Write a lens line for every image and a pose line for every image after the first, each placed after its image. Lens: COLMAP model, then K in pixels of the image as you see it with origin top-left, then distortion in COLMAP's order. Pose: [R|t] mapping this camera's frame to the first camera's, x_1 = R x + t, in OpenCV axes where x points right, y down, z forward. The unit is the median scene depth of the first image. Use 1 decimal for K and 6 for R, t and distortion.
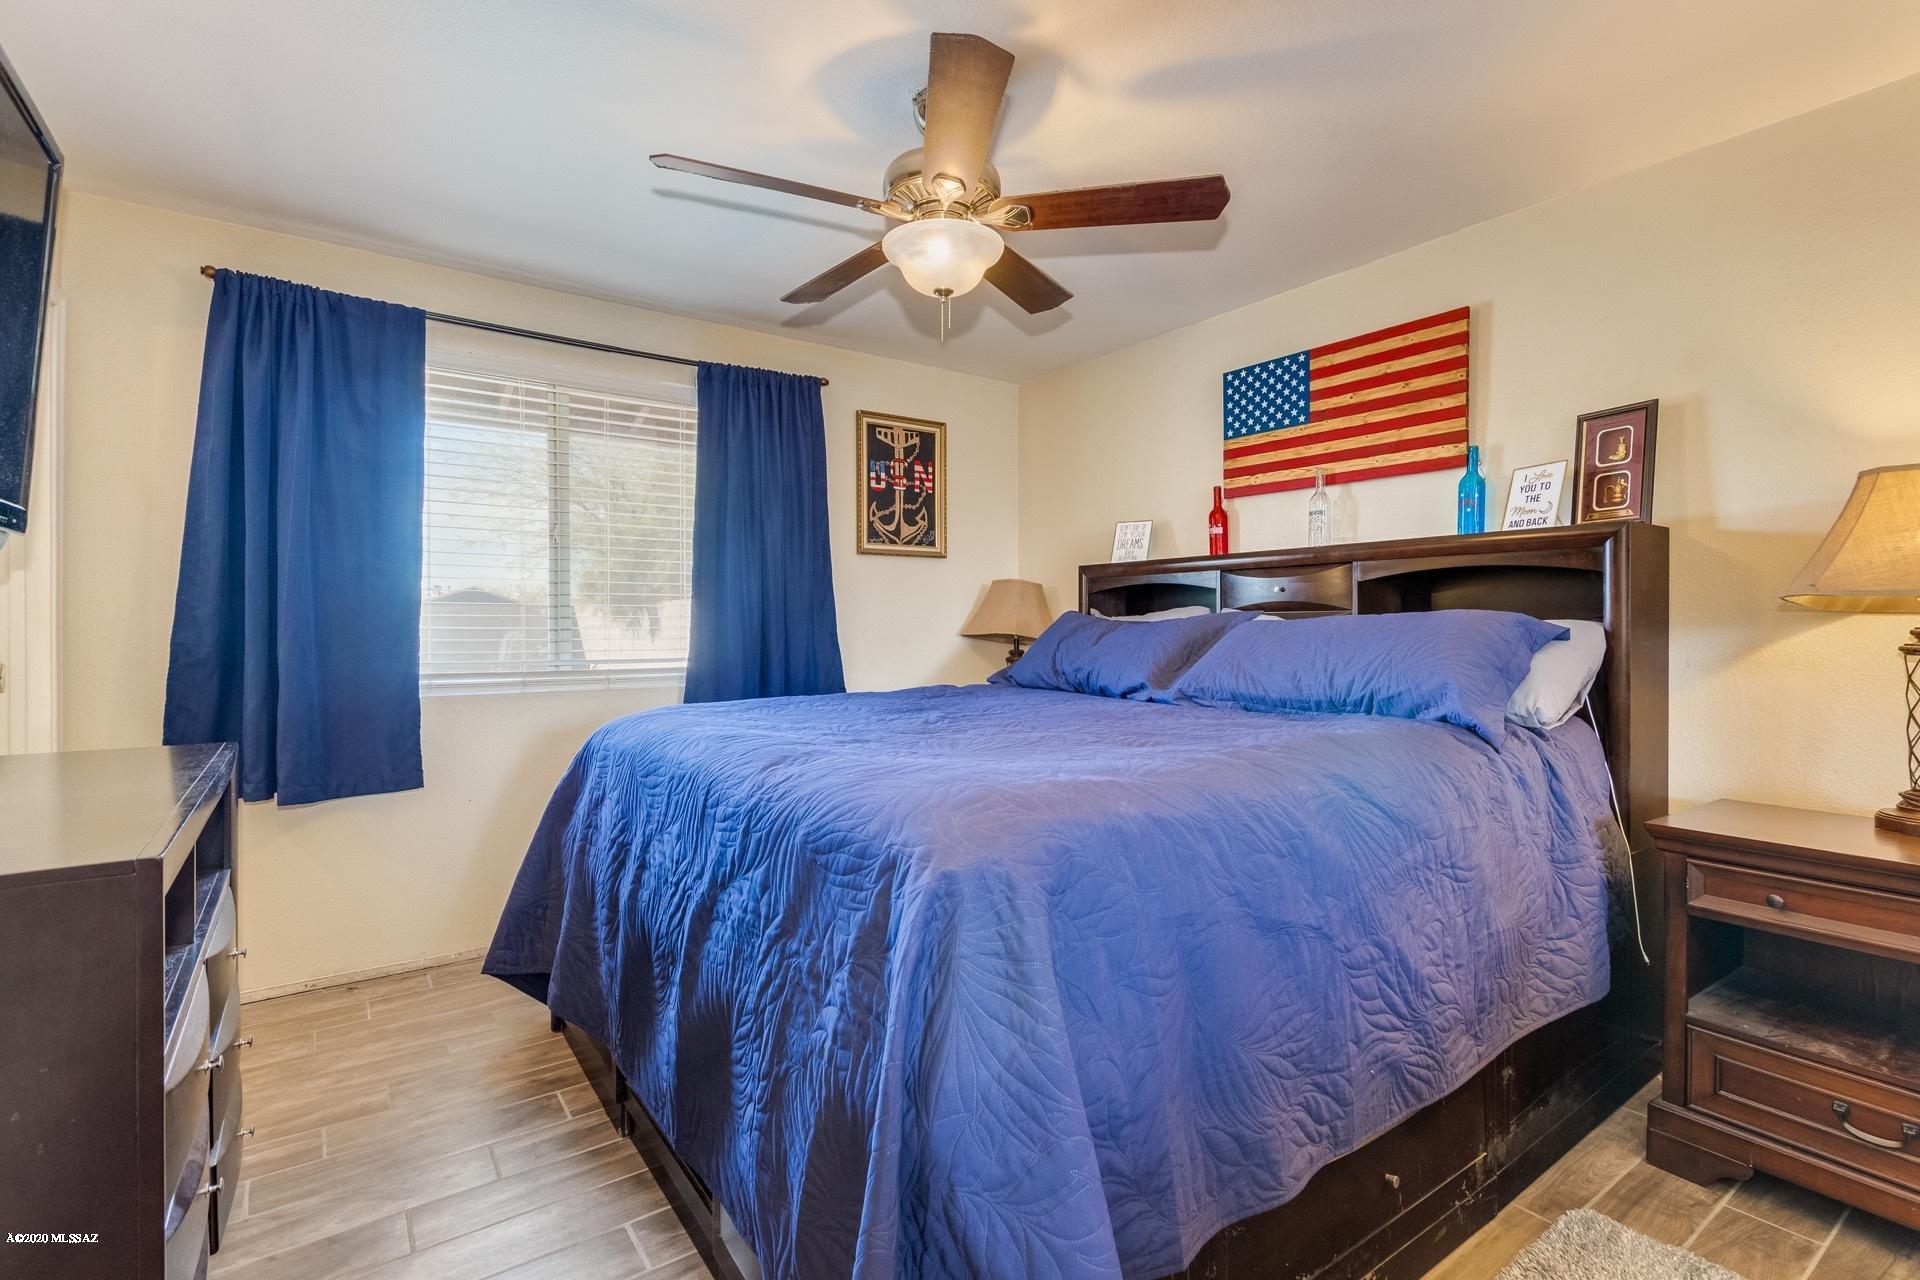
lens RADIAL K [[904.5, 0, 962.1], [0, 904.5, 626.9], [0, 0, 1]] dist [0.005586, -0.001057]
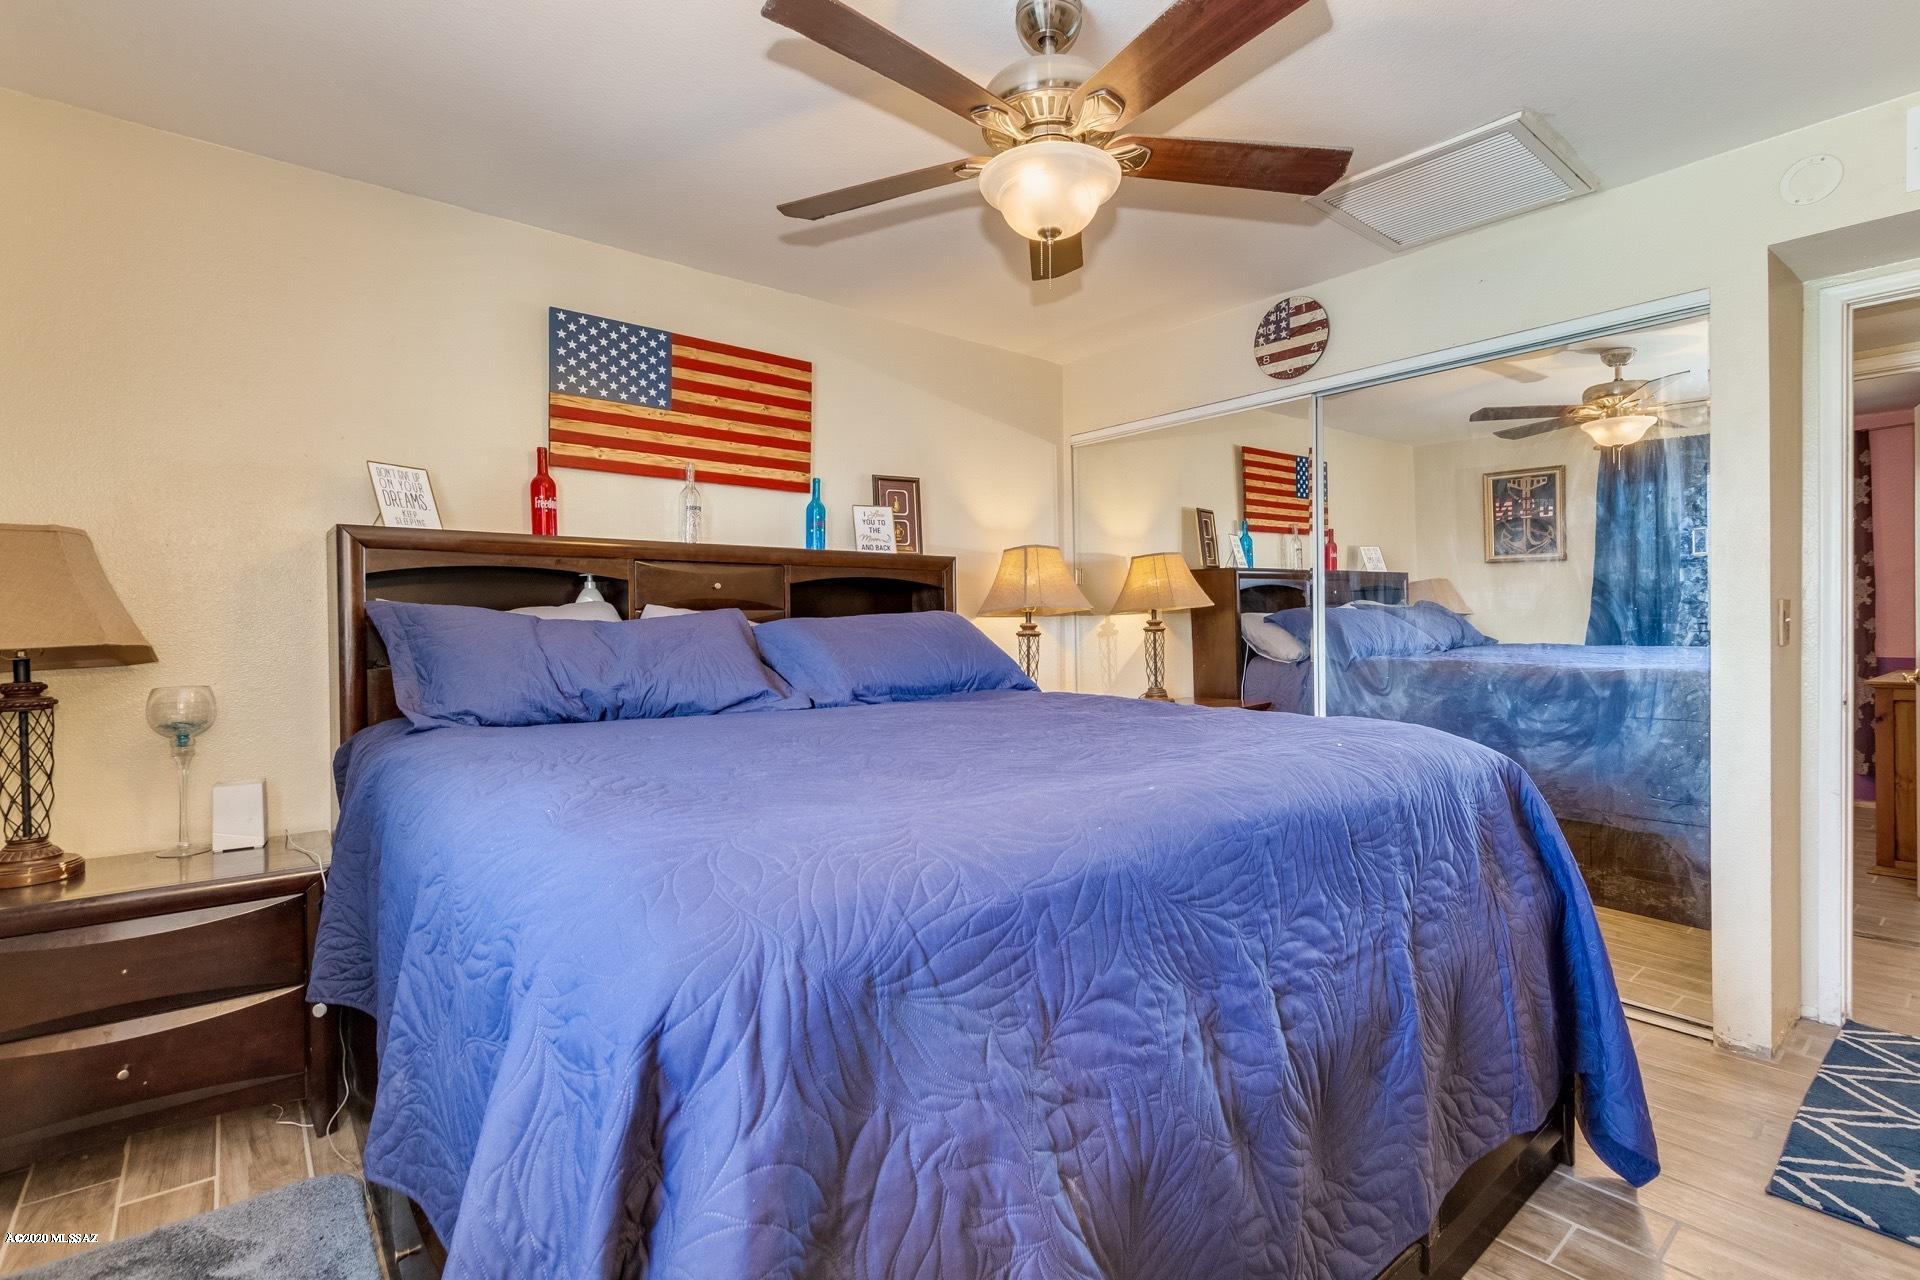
lens RADIAL K [[904.5, 0, 963.3], [0, 904.5, 640.2], [0, 0, 1]] dist [0.005586, -0.001057]
pose [[-0.080326, -0.012925, 0.996685, -0.470340], [0.011901, 0.999832, 0.013925, 0.003718], [-0.996698, 0.012980, -0.080159, 0.625423]]
